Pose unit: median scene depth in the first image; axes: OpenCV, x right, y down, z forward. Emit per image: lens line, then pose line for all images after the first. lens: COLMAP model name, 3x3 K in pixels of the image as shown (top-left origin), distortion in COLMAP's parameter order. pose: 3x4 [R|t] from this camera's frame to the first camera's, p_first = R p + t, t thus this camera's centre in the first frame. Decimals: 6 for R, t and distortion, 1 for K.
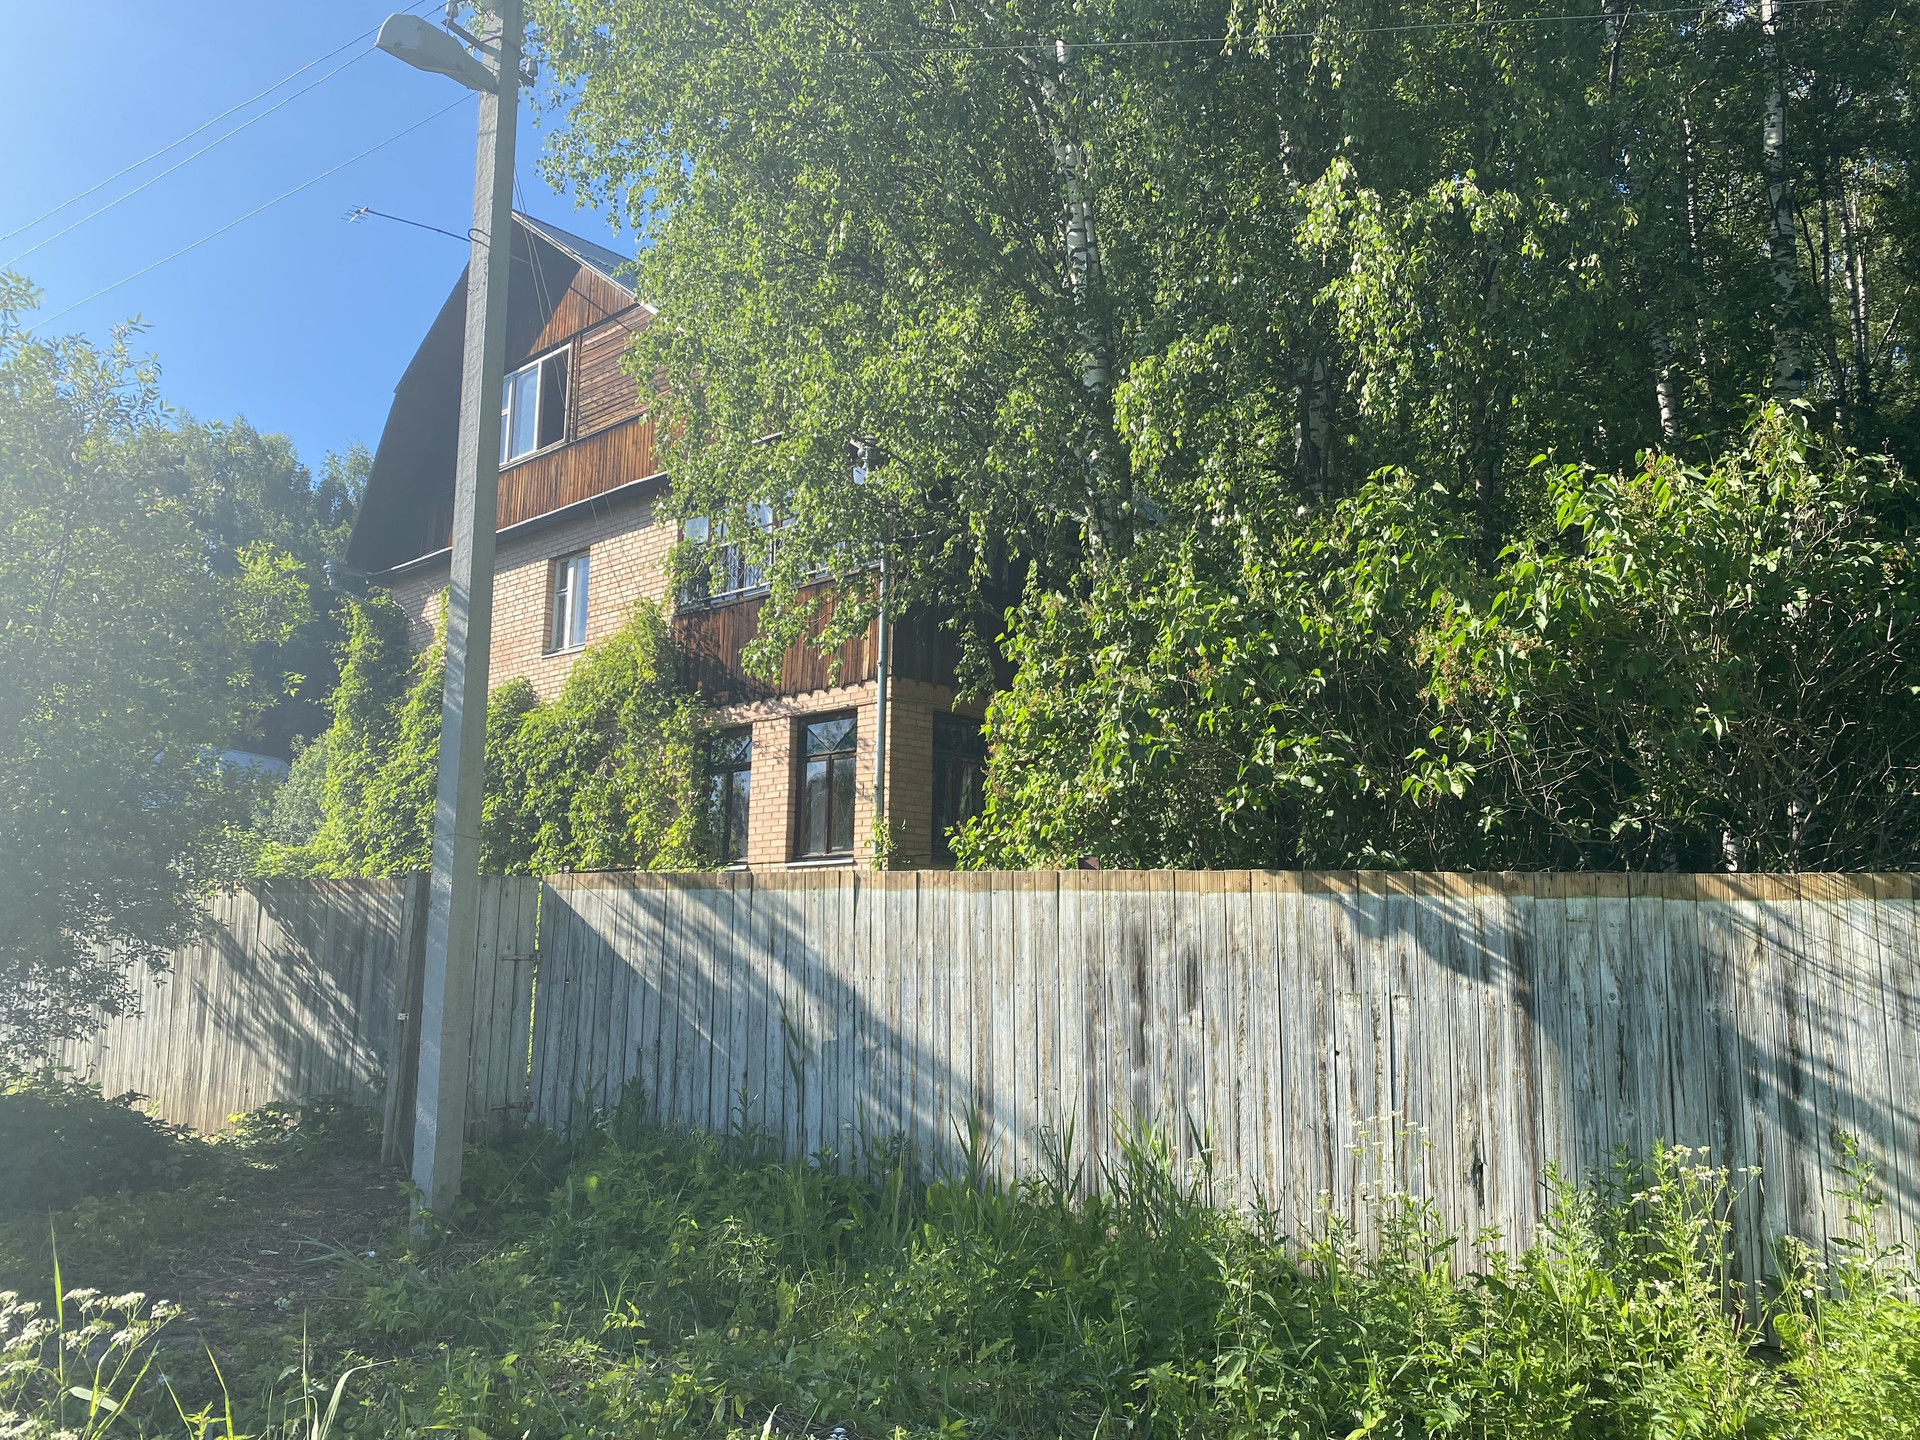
lens RADIAL K [[1448.2, 0, 963.9], [0, 1448.2, 698.0], [0, 0, 1]] dist [0.093688, -0.143201]
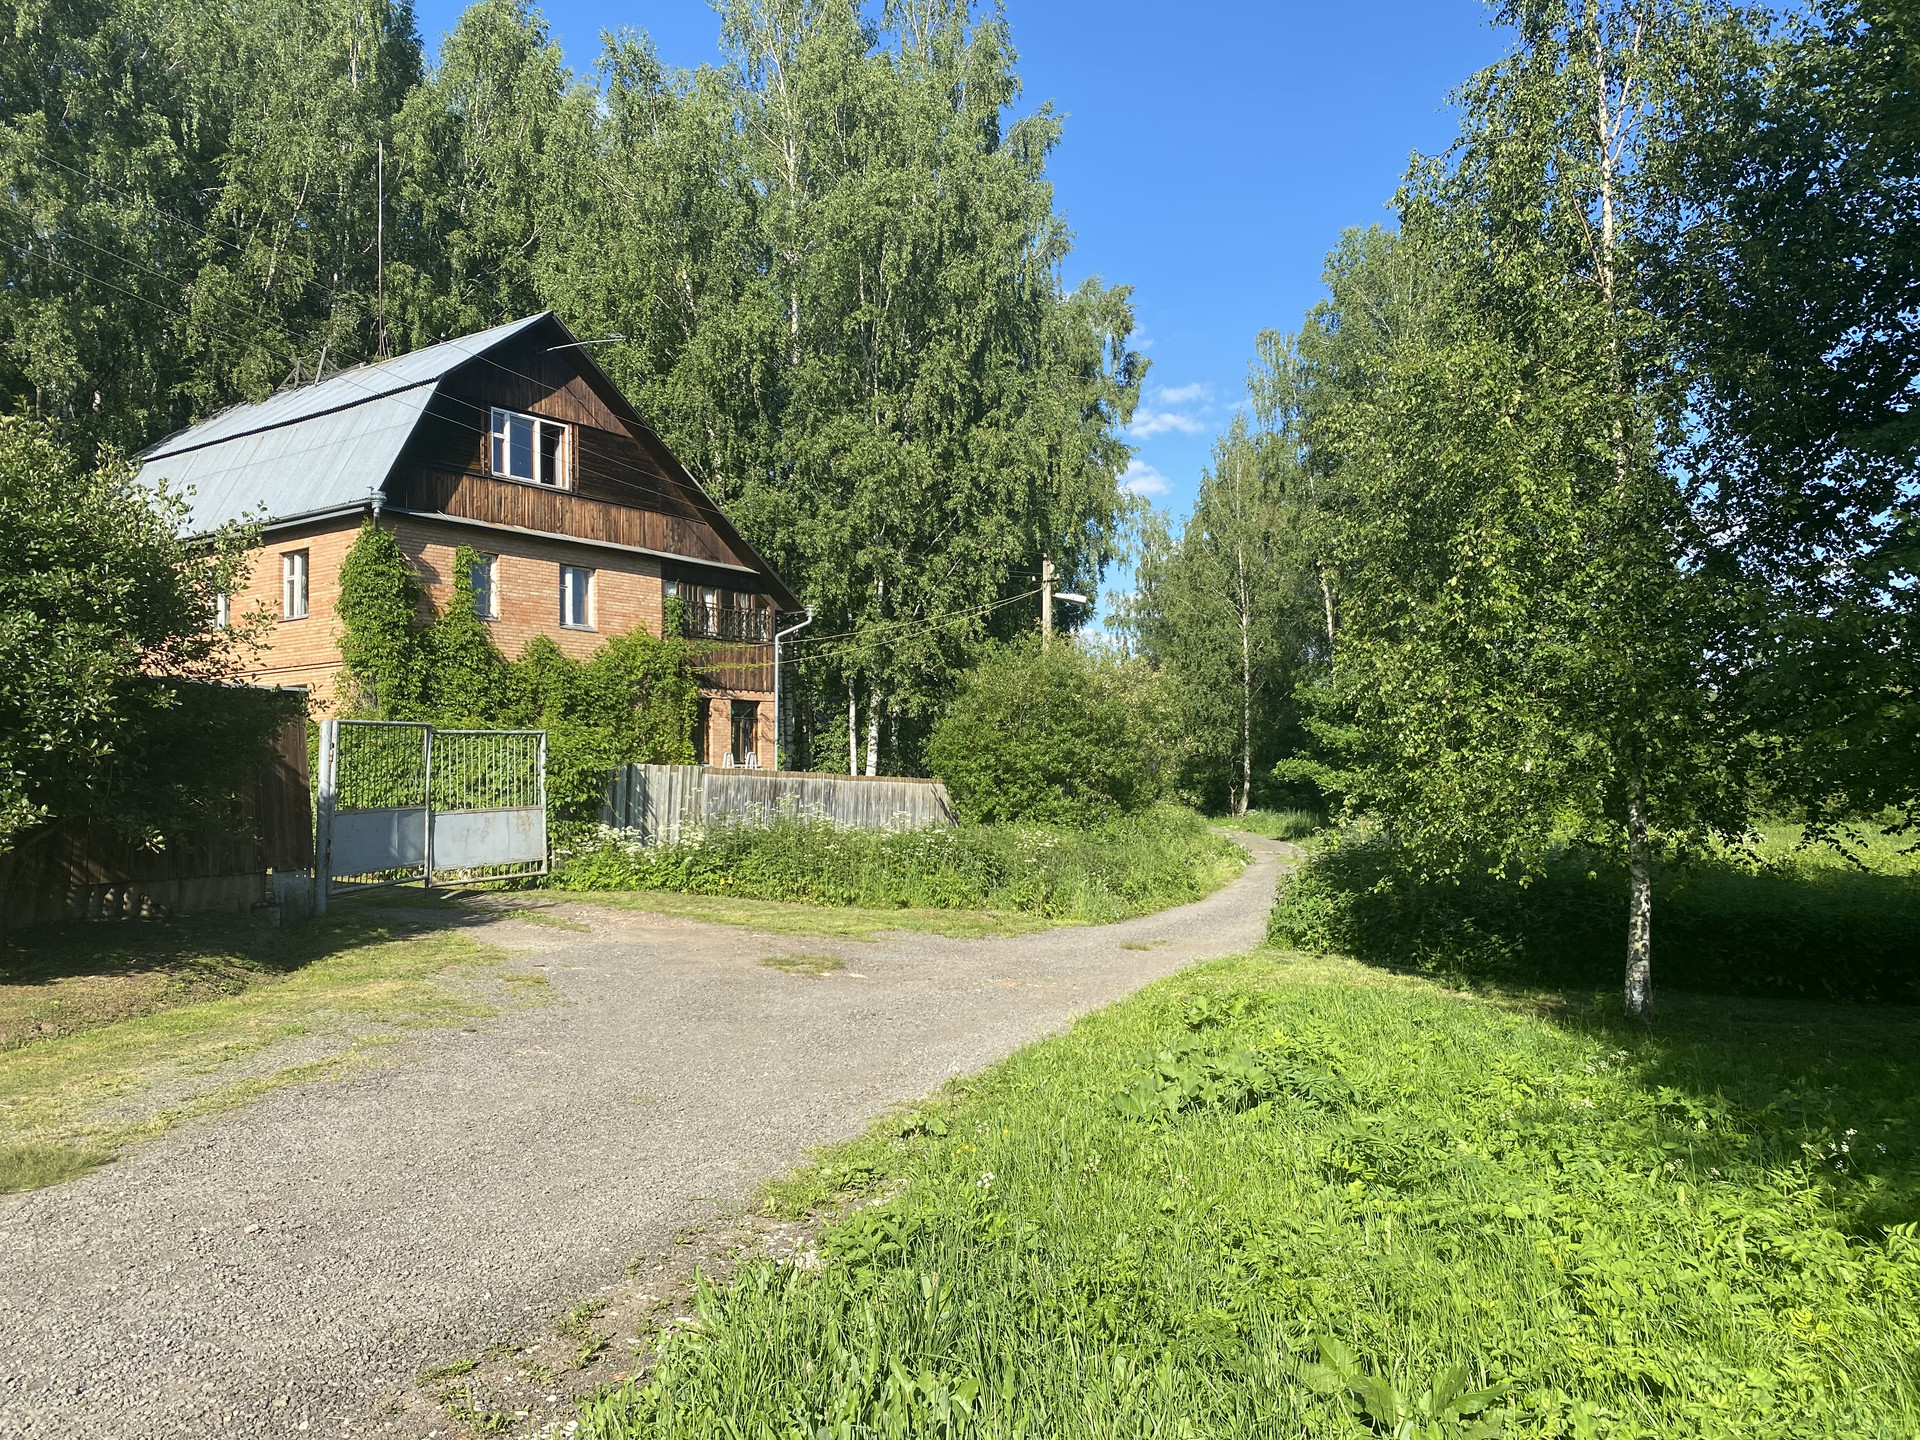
lens RADIAL K [[1448.2, 0, 963.9], [0, 1448.2, 698.0], [0, 0, 1]] dist [0.093688, -0.143201]
pose [[-0.120846, 0.058842, 0.990926, -2.371361], [-0.167863, 0.982654, -0.078822, 0.126416], [-0.978375, -0.175865, -0.108872, 0.891823]]
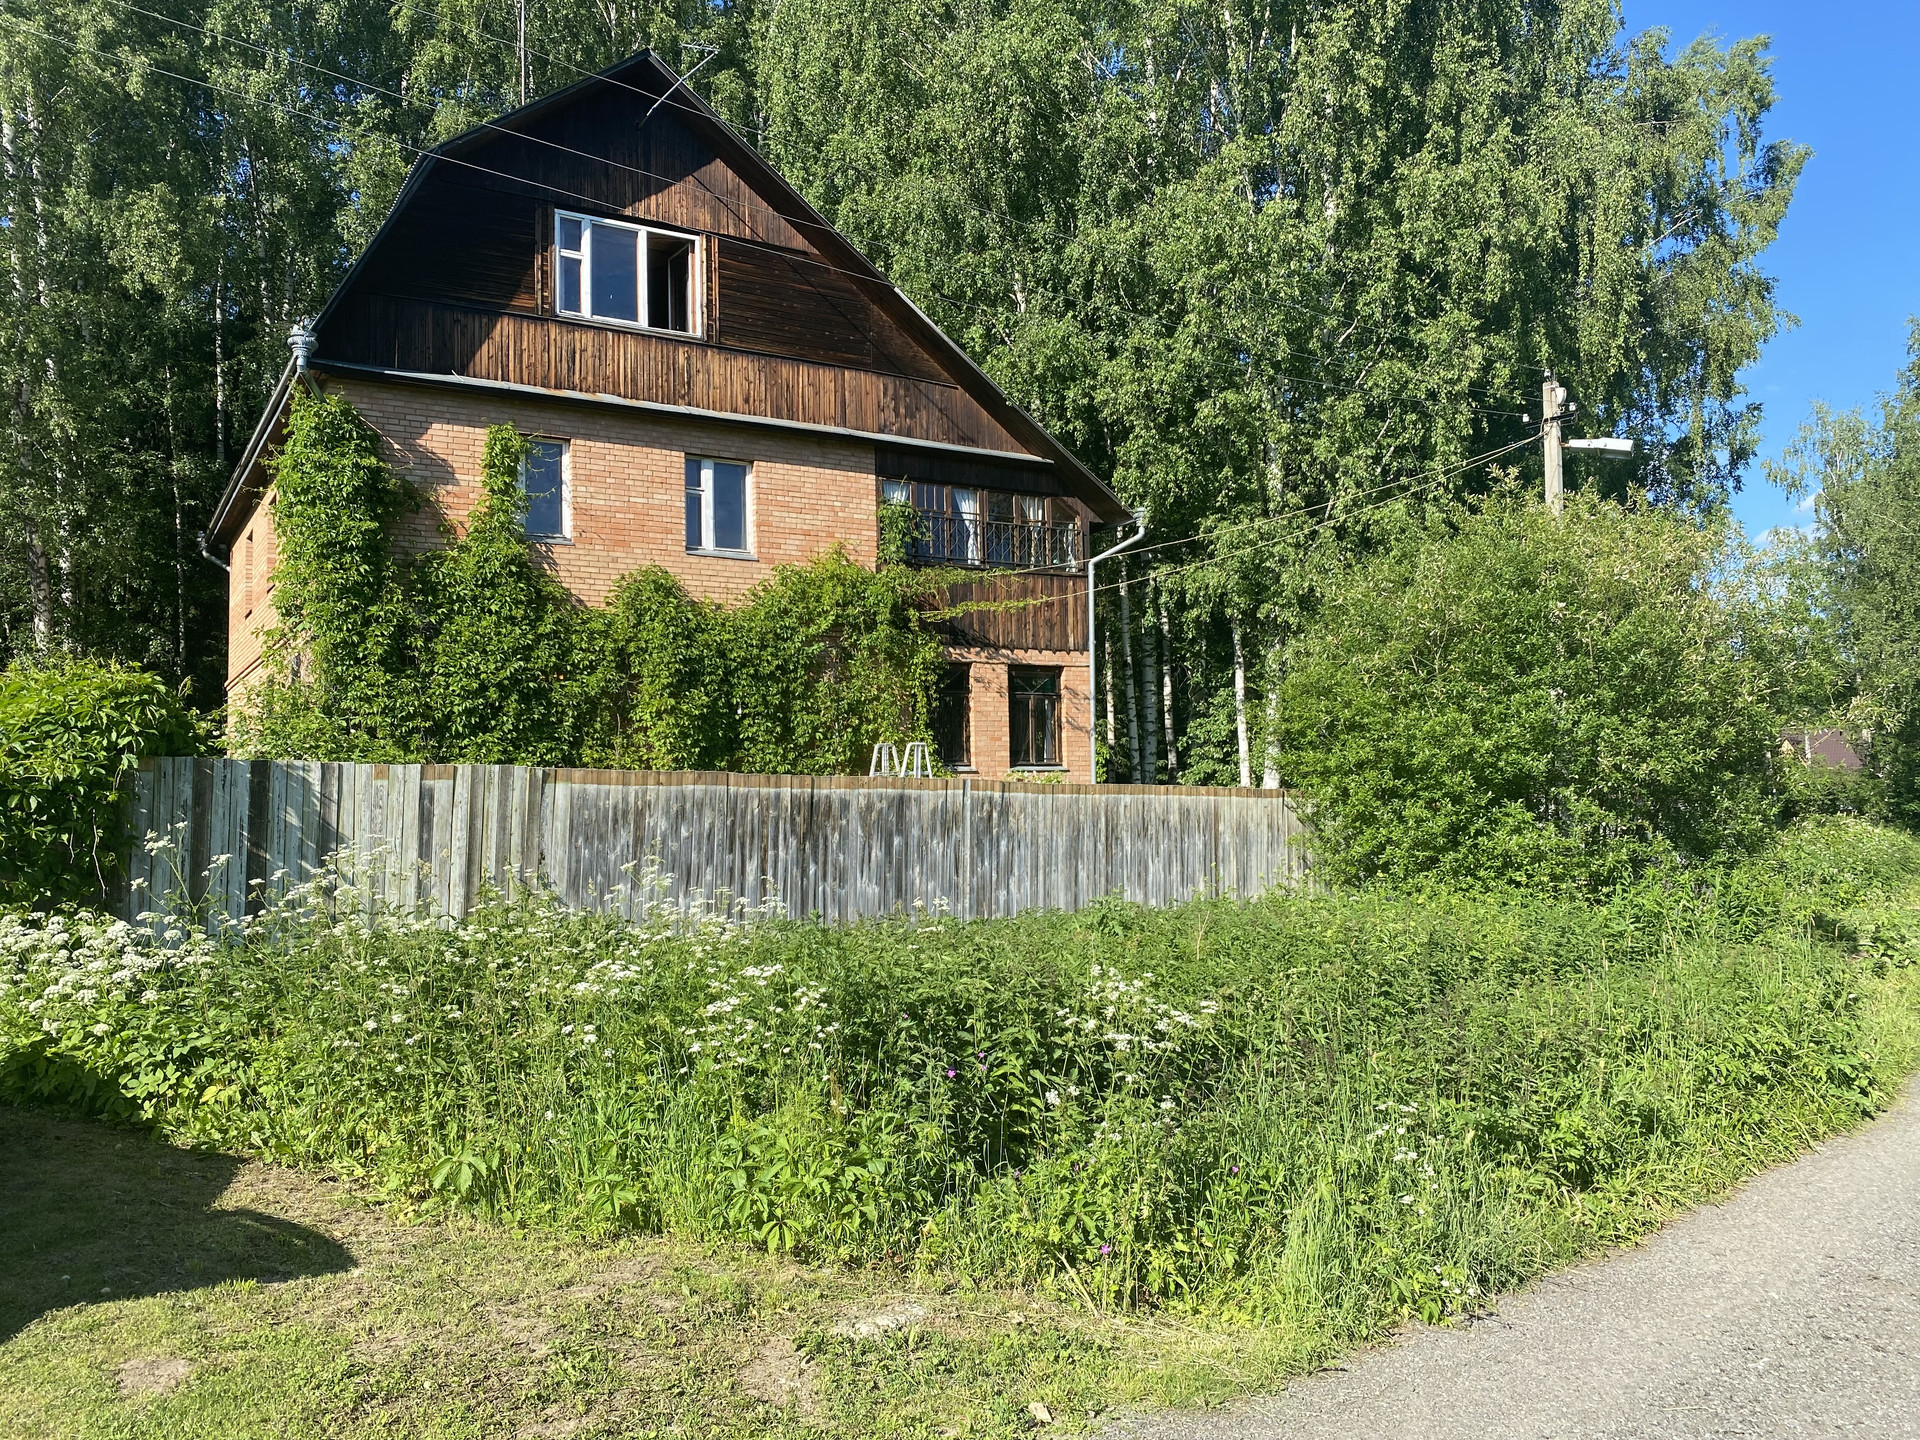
lens RADIAL K [[1448.2, 0, 963.9], [0, 1448.2, 698.0], [0, 0, 1]] dist [0.093688, -0.143201]
pose [[0.298414, 0.062228, 0.952406, -1.463604], [-0.154813, 0.987814, -0.016035, 0.074368], [-0.941797, -0.142660, 0.304412, 0.607512]]
